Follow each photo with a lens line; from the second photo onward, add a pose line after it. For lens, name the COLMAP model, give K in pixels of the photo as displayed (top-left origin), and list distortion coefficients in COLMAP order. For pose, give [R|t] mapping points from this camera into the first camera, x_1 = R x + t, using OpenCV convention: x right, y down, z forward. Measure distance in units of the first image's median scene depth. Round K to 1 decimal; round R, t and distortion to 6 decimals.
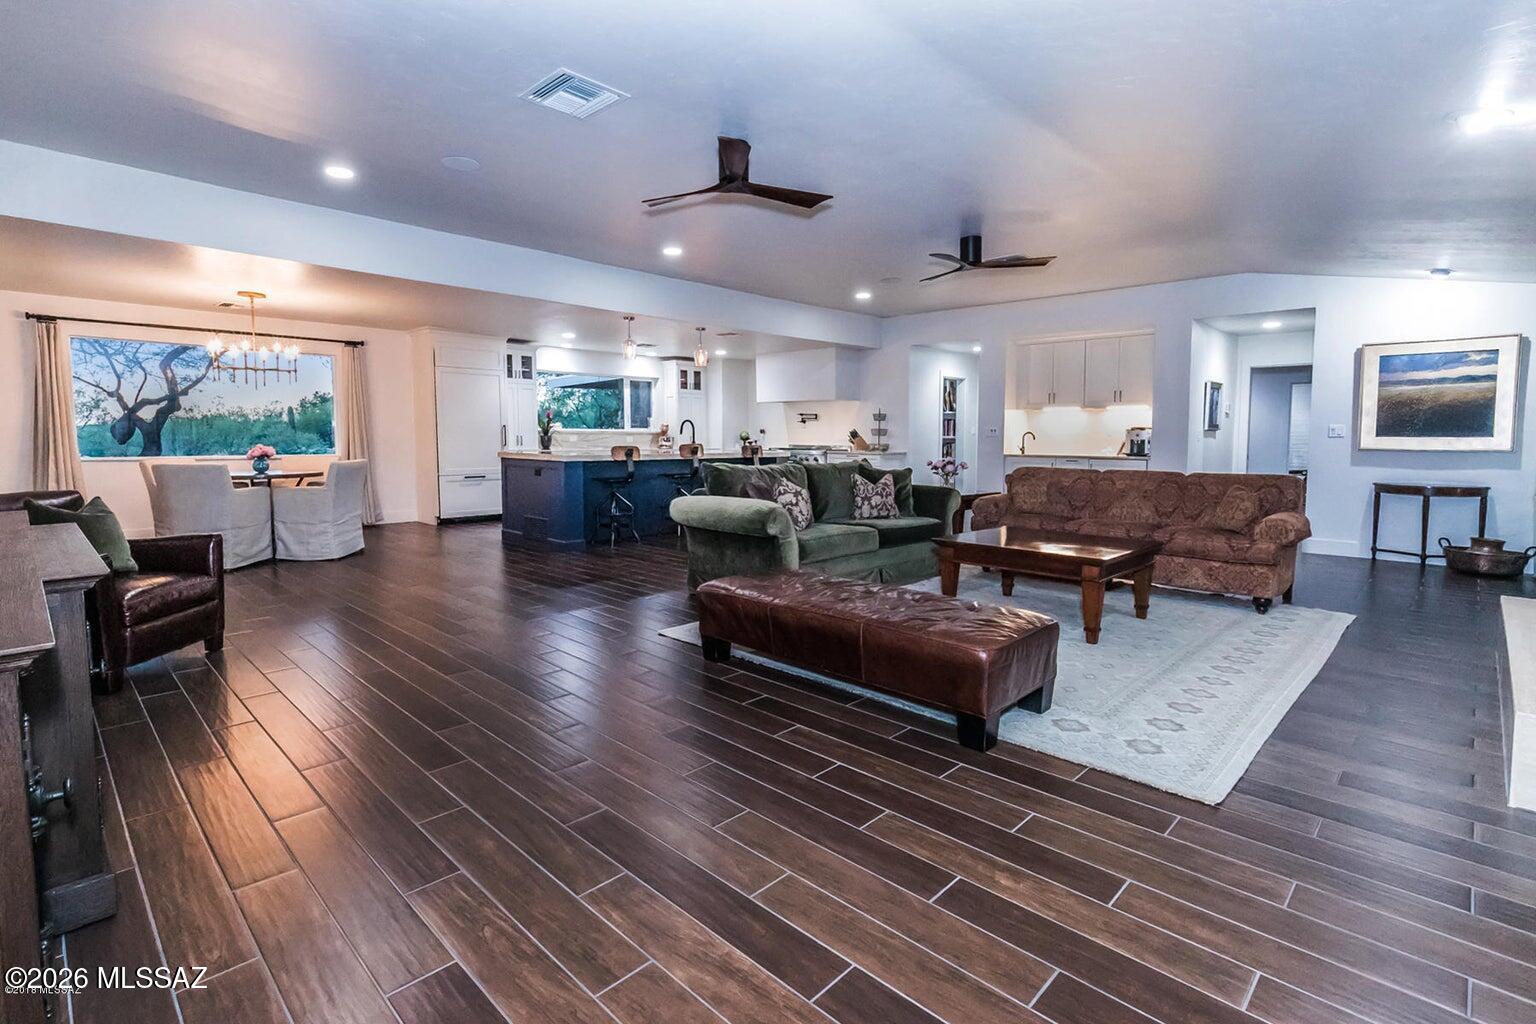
lens RADIAL K [[698.5, 0, 764.4], [0, 698.5, 503.1], [0, 0, 1]] dist [0.001829, 0.000842]
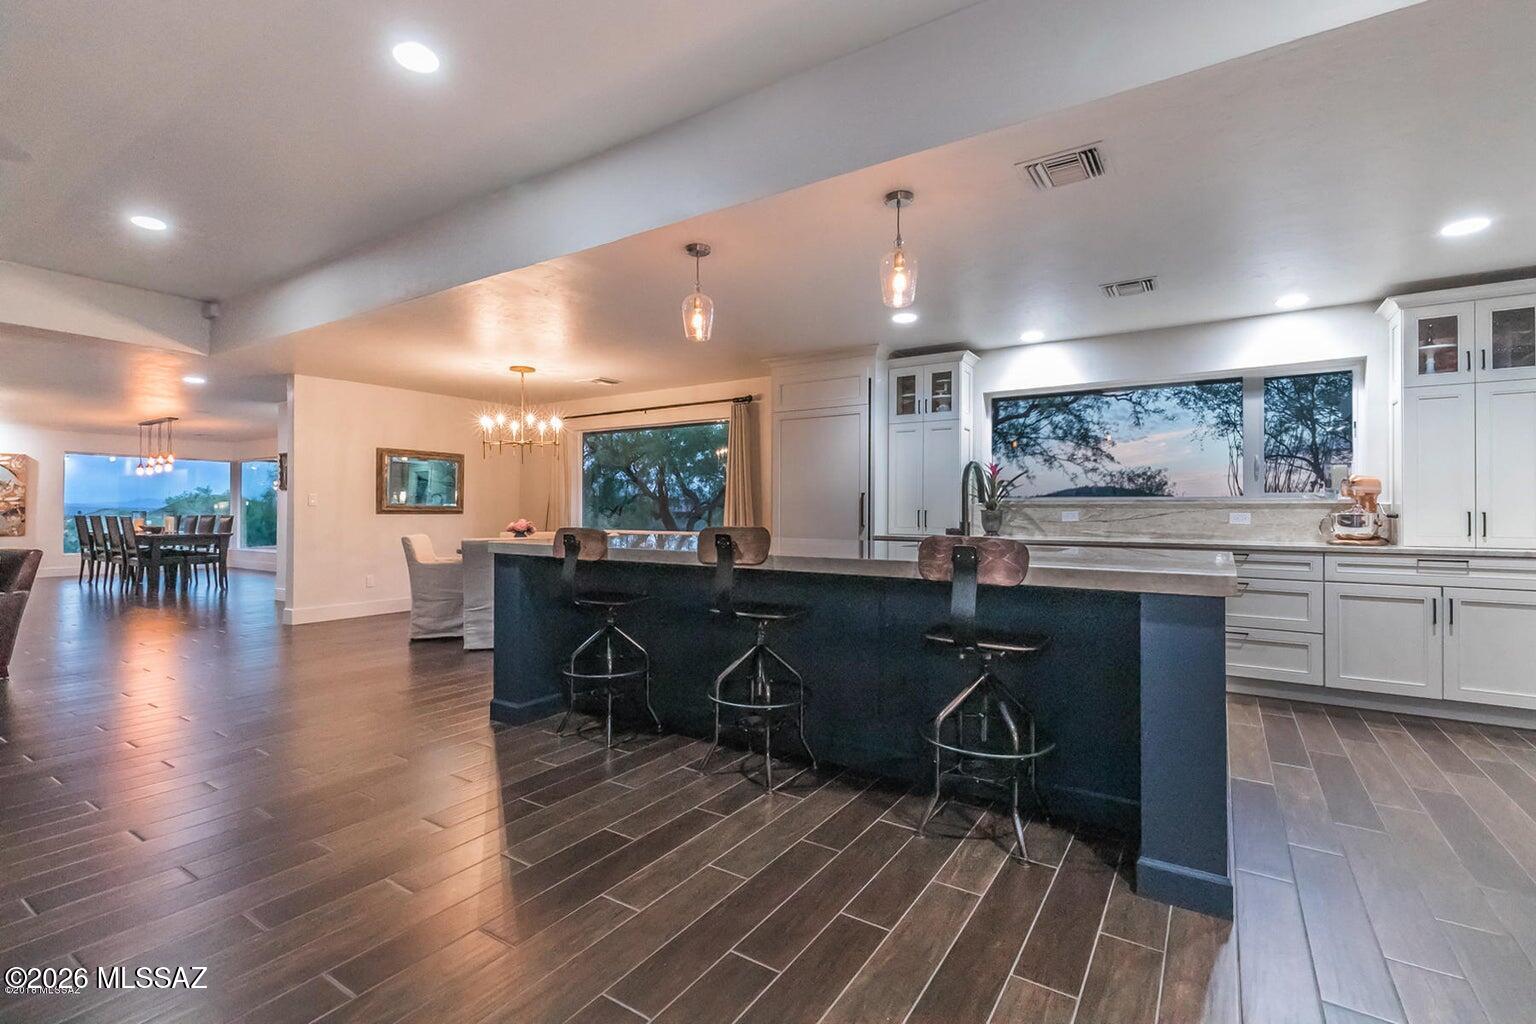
lens RADIAL K [[698.5, 0, 764.4], [0, 698.5, 503.1], [0, 0, 1]] dist [0.001829, 0.000842]
pose [[0.170833, -0.007764, -0.985269, 0.221276], [-0.094011, 0.995278, -0.024143, -0.084497], [0.980805, 0.096750, 0.169297, 0.856042]]
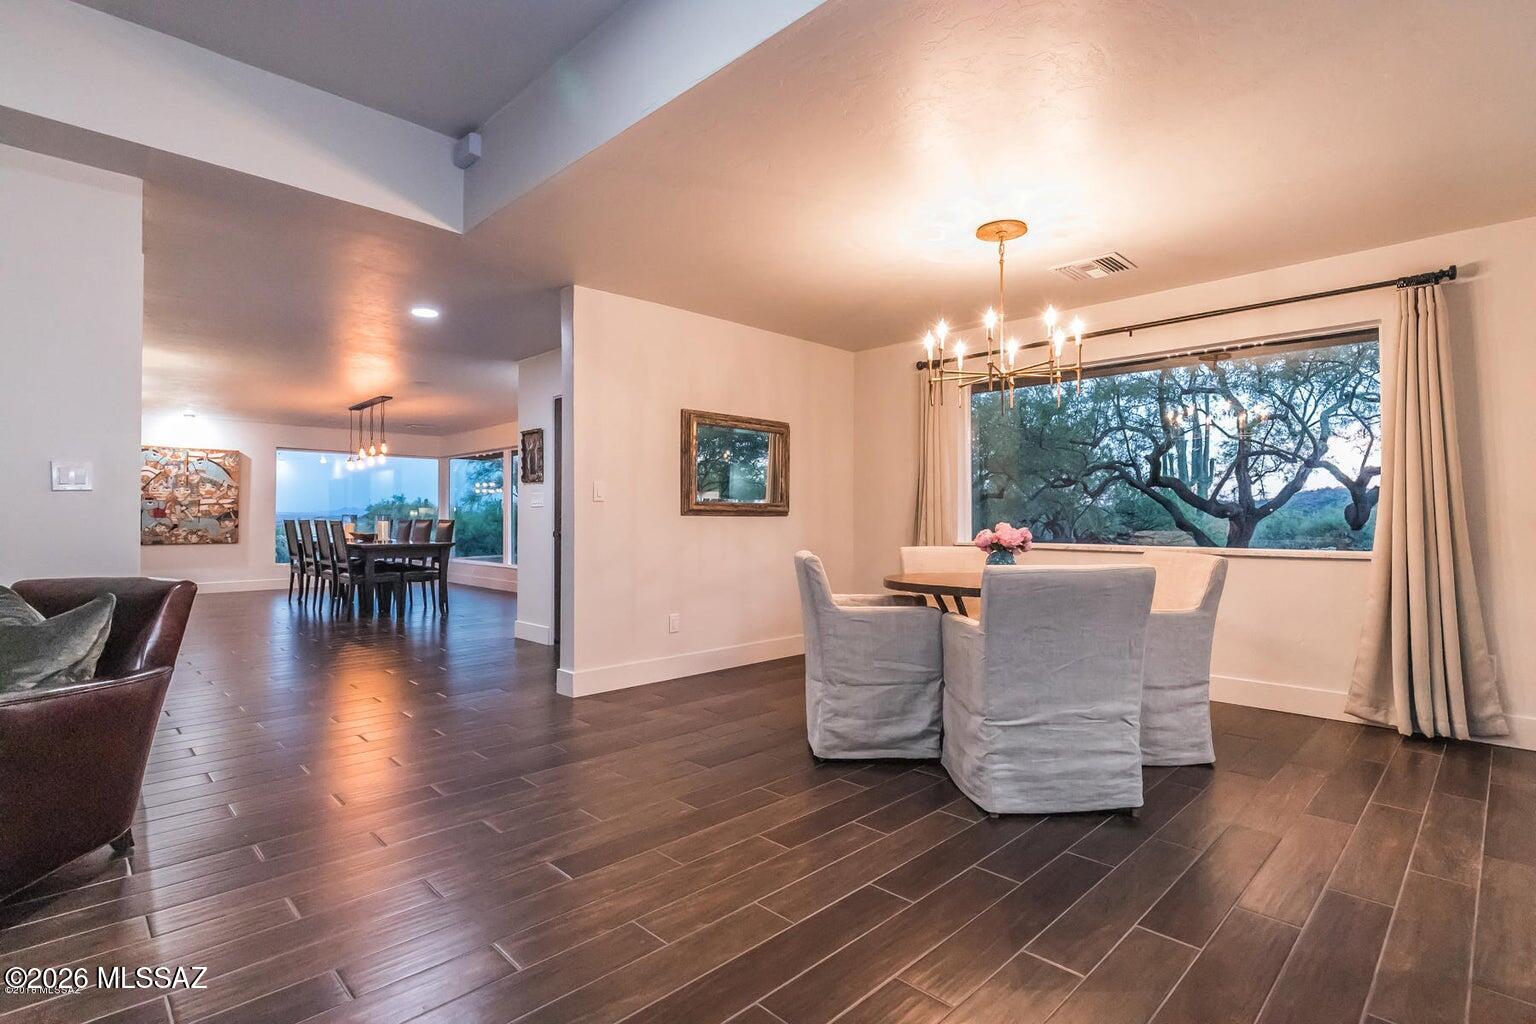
lens RADIAL K [[744.1, 0, 768.0], [0, 744.1, 512.0], [0, 0, 1]] dist [0.000622, 0.000029]
pose [[-0.039730, -0.006872, -0.999187, -0.134530], [-0.096039, 0.995373, -0.003027, -0.054894], [0.994584, 0.095841, -0.040206, 0.627878]]
